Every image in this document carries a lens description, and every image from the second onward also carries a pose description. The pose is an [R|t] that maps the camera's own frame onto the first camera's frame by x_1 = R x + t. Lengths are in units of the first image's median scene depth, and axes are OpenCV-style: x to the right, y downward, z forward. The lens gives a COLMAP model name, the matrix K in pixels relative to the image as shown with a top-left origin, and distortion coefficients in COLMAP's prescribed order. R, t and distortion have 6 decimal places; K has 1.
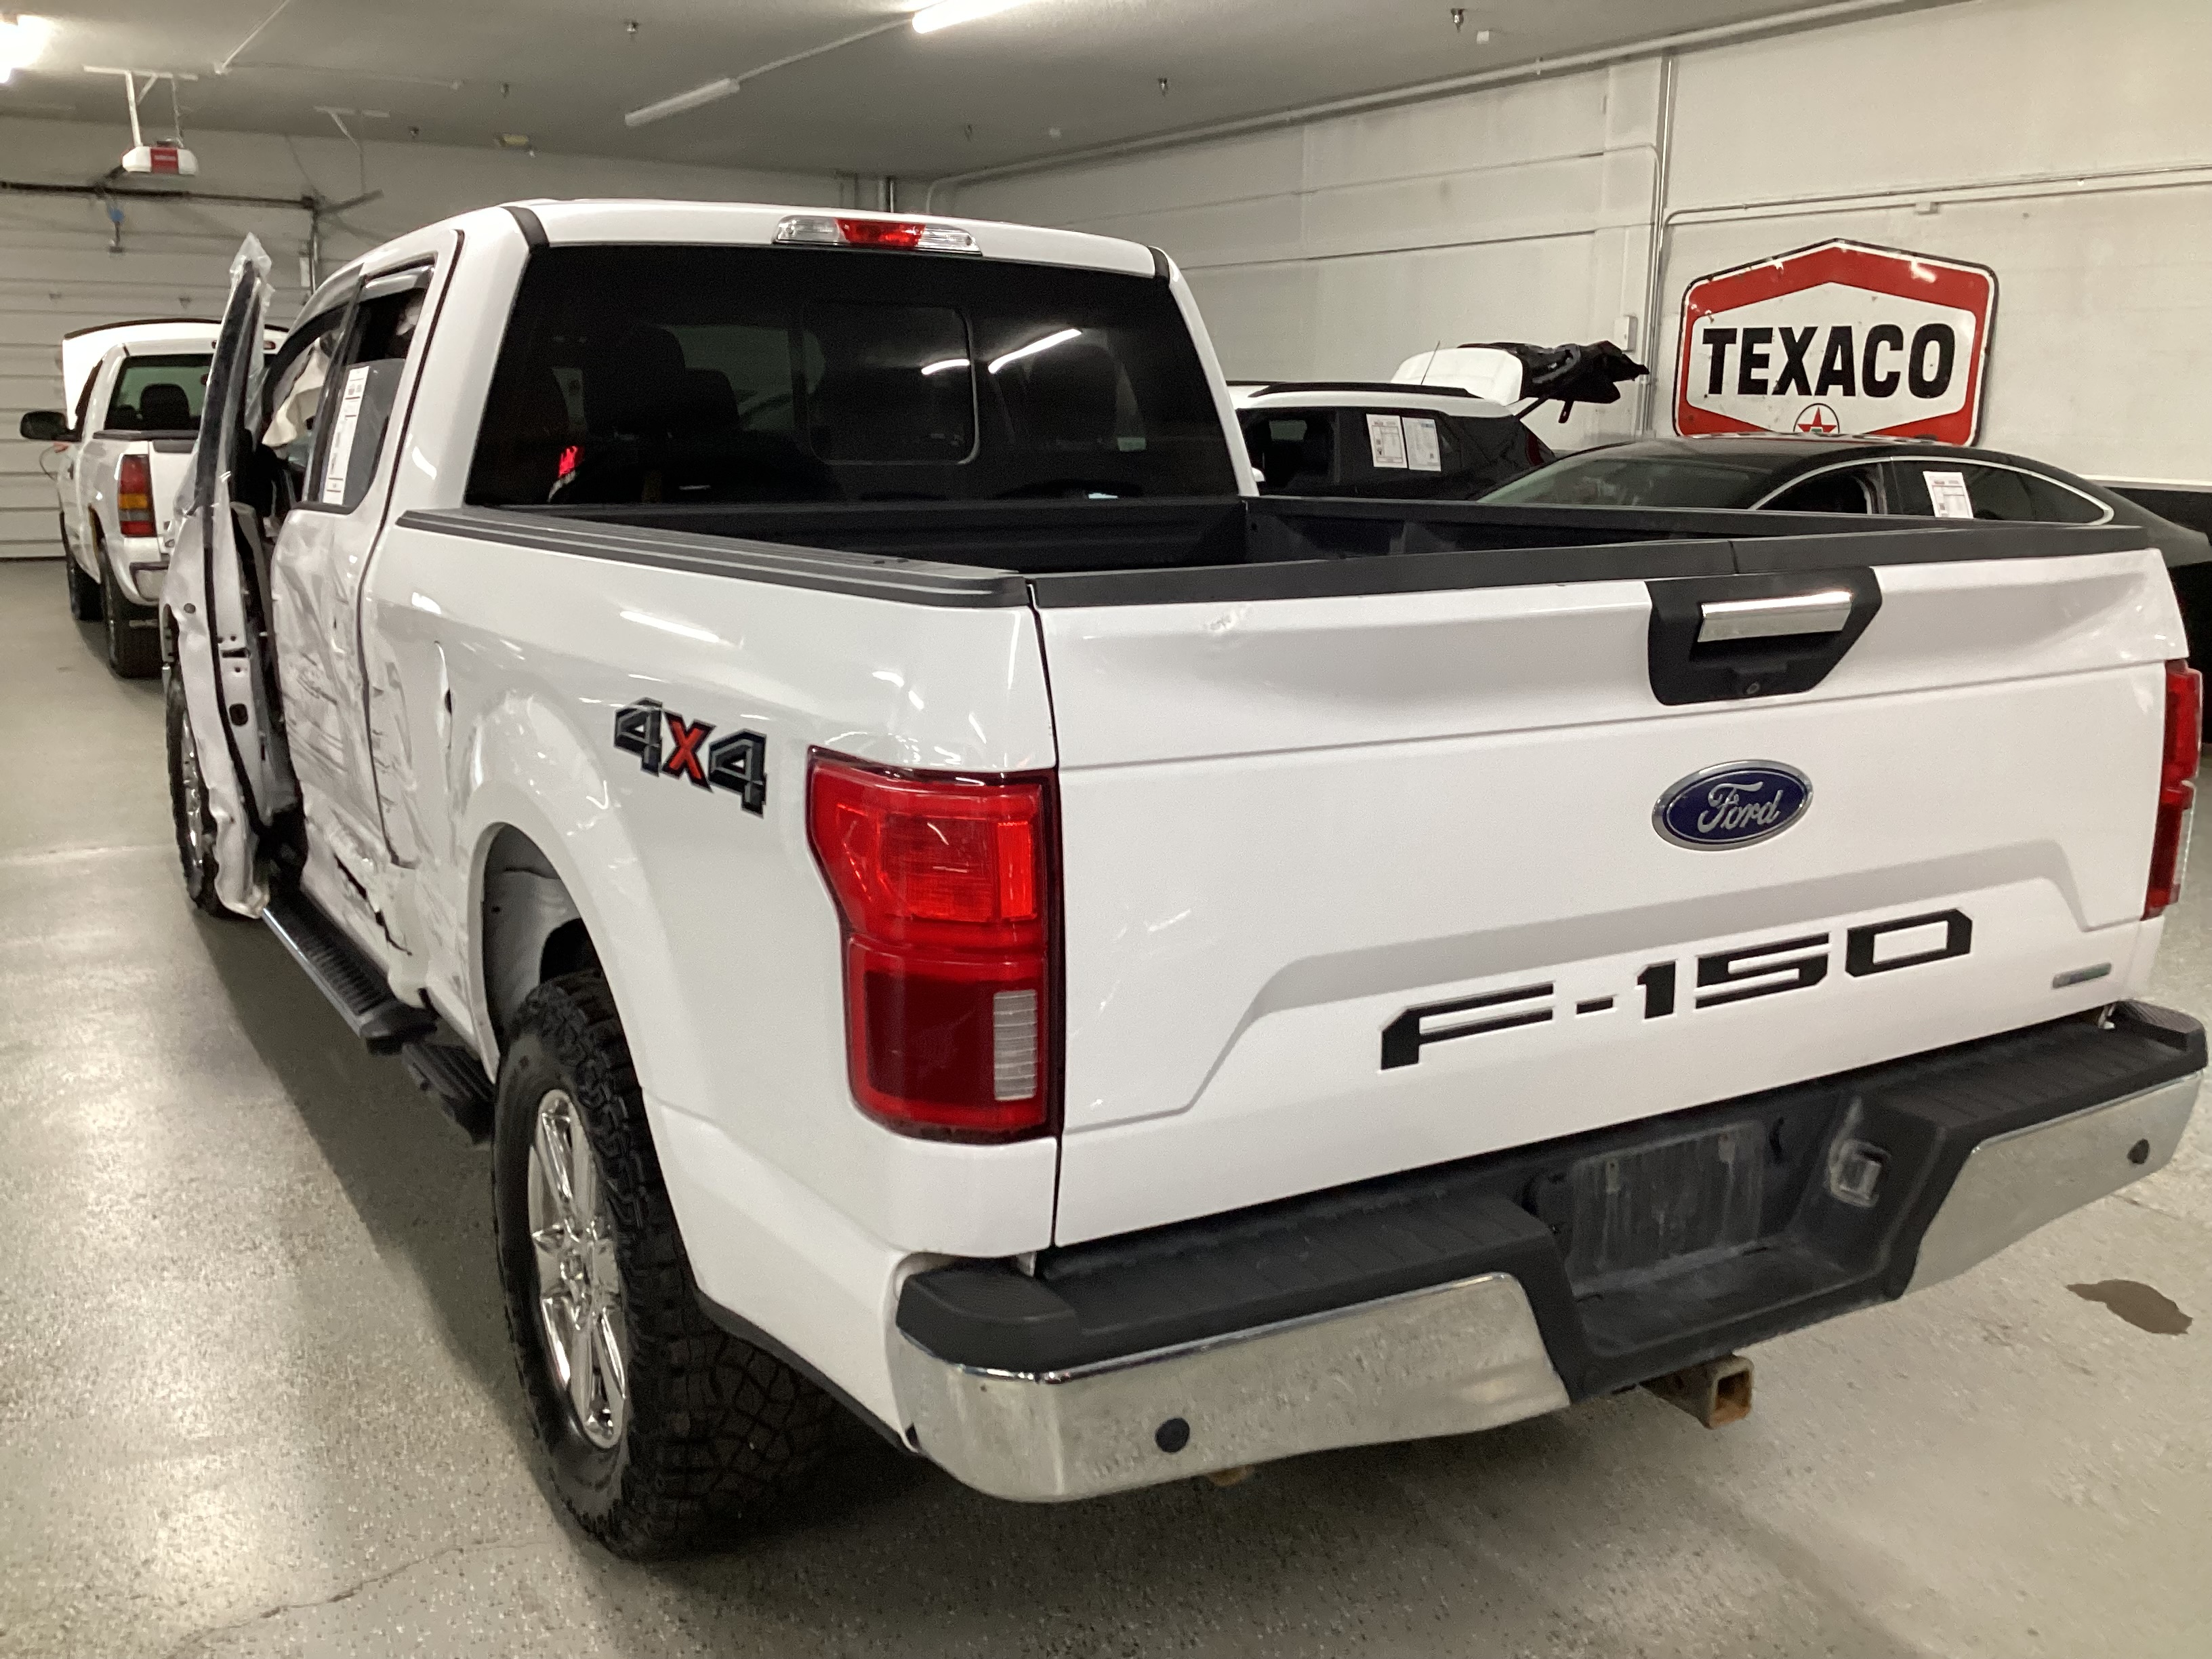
lens RADIAL K [[2046.0, 0, 1103.7], [0, 2046.0, 834.6], [0, 0, 1]] dist [0.135429, -0.250874]
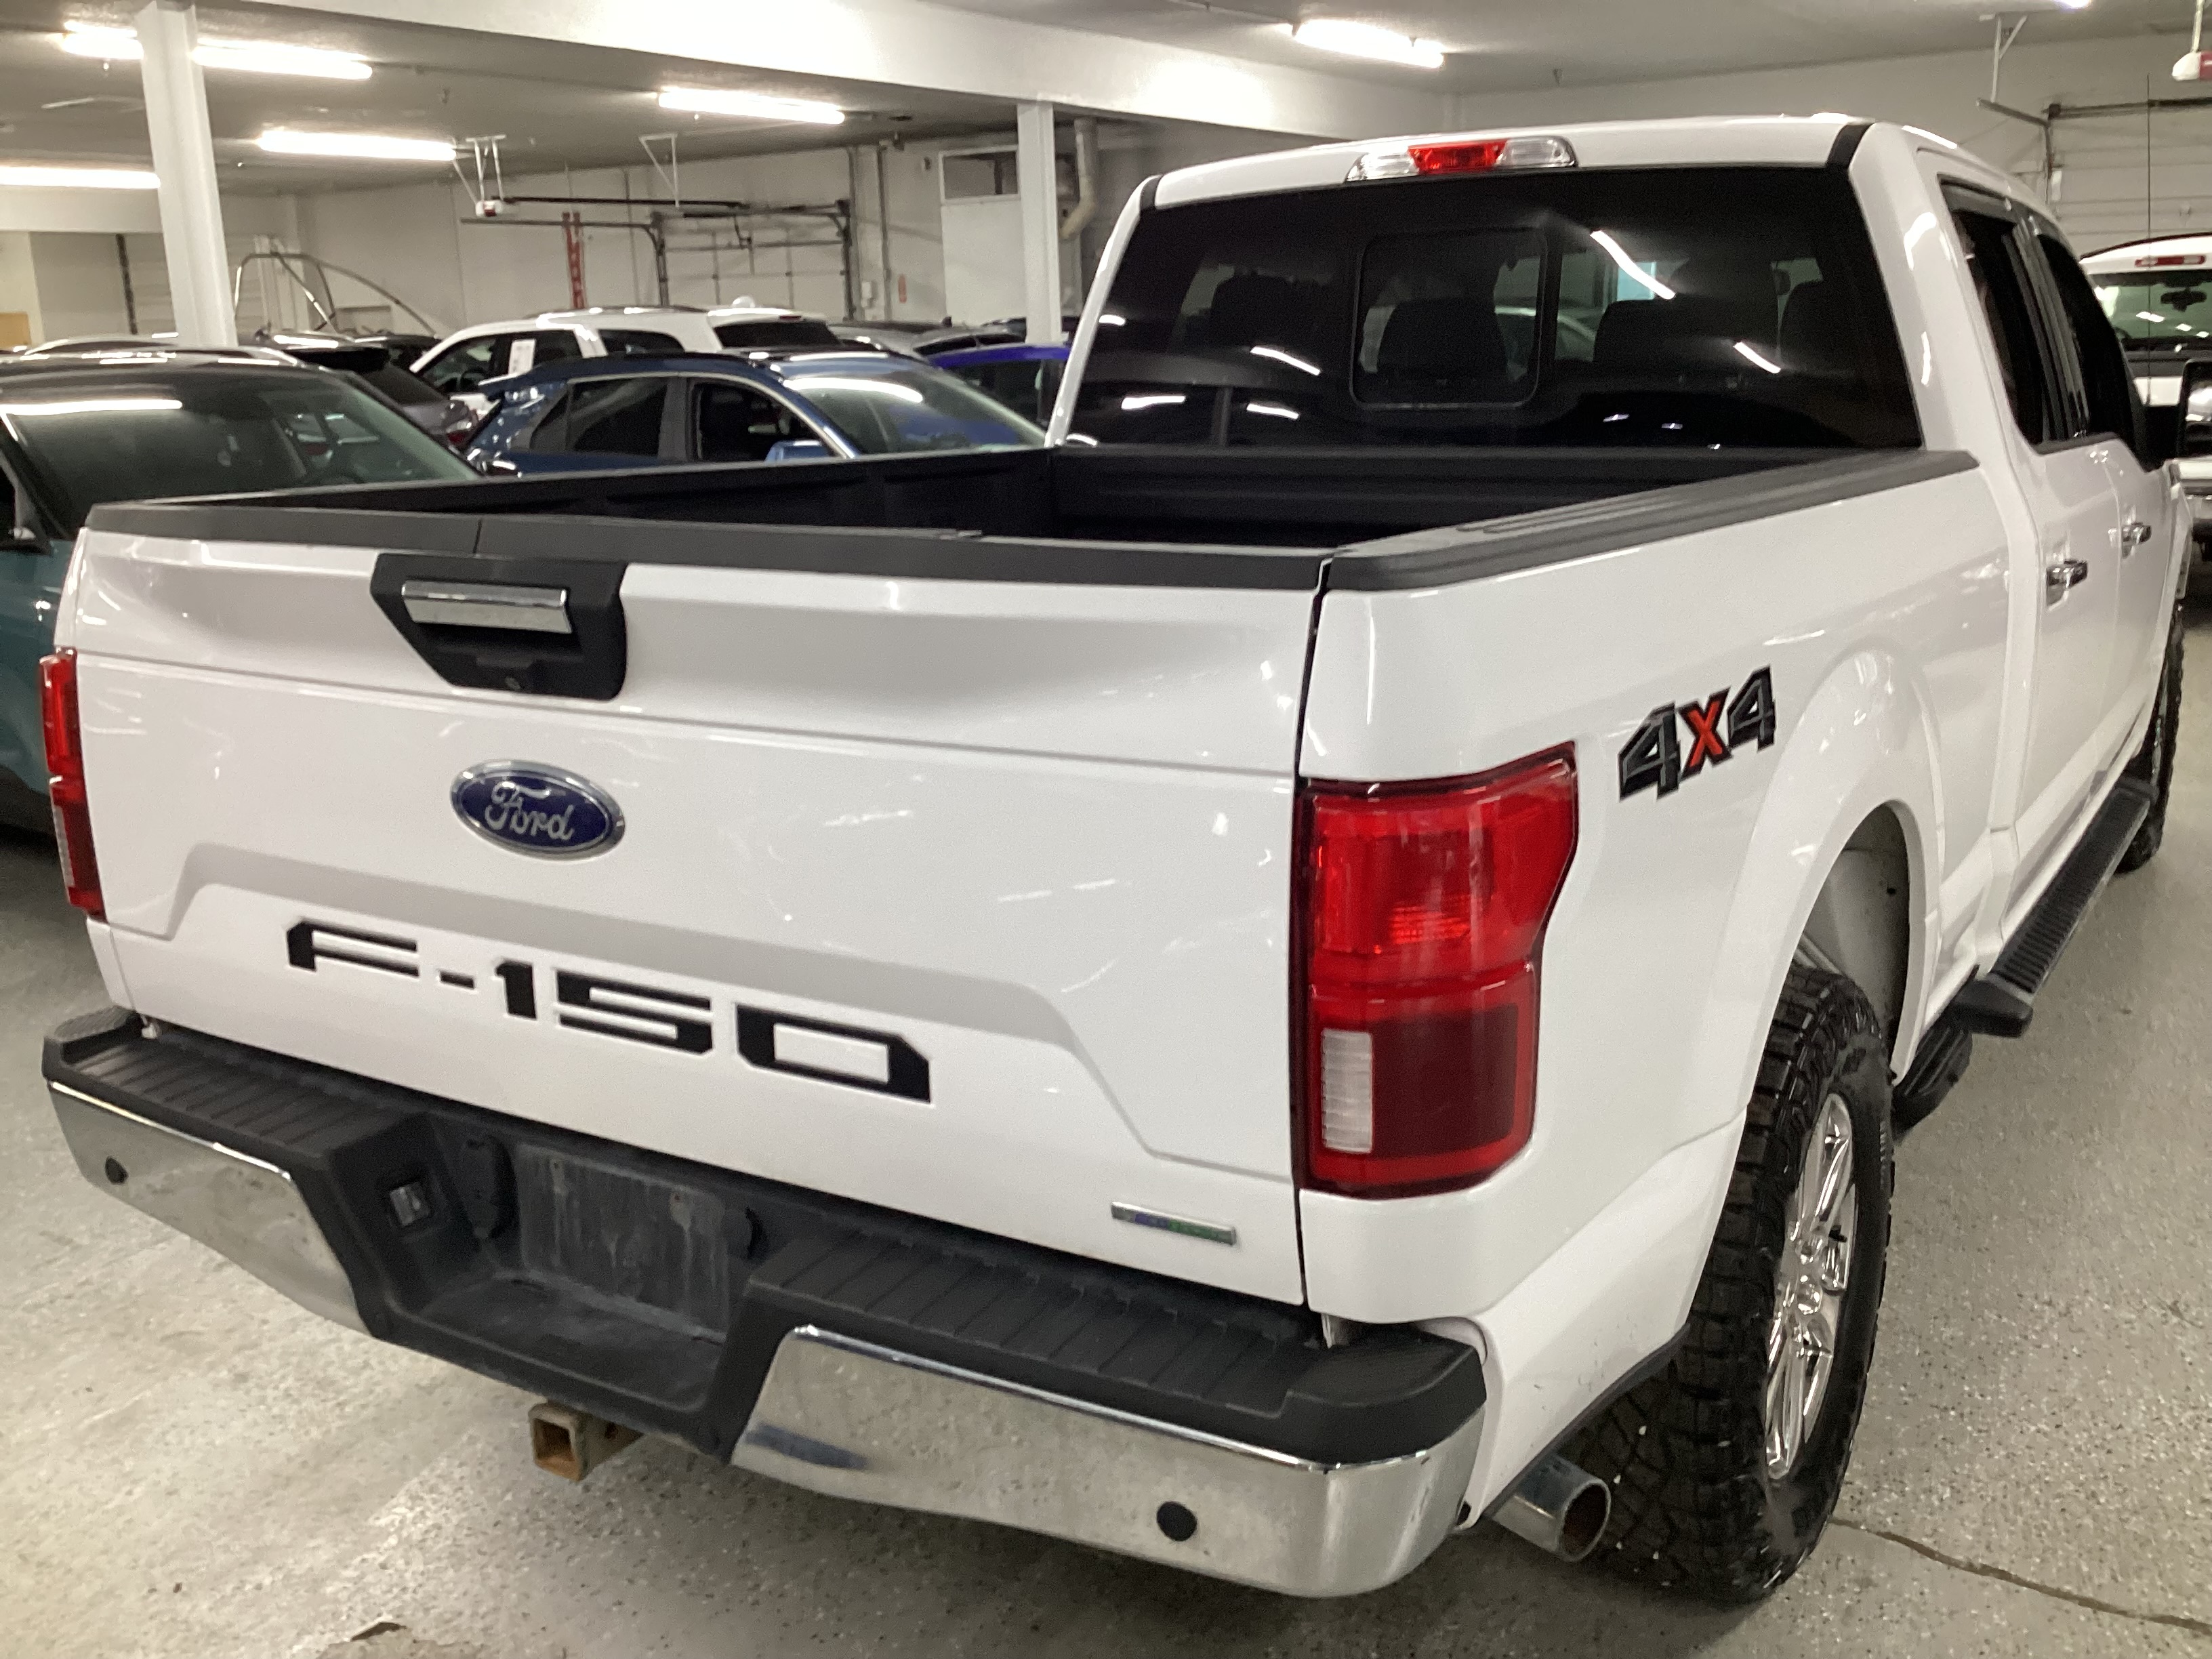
lens RADIAL K [[2046.0, 0, 1103.7], [0, 2046.0, 834.6], [0, 0, 1]] dist [0.135429, -0.250874]
pose [[0.437280, 0.194084, -0.878133, 1.173021], [-0.158087, 0.977820, 0.137395, -0.162666], [0.885322, 0.078741, 0.458263, 0.773691]]
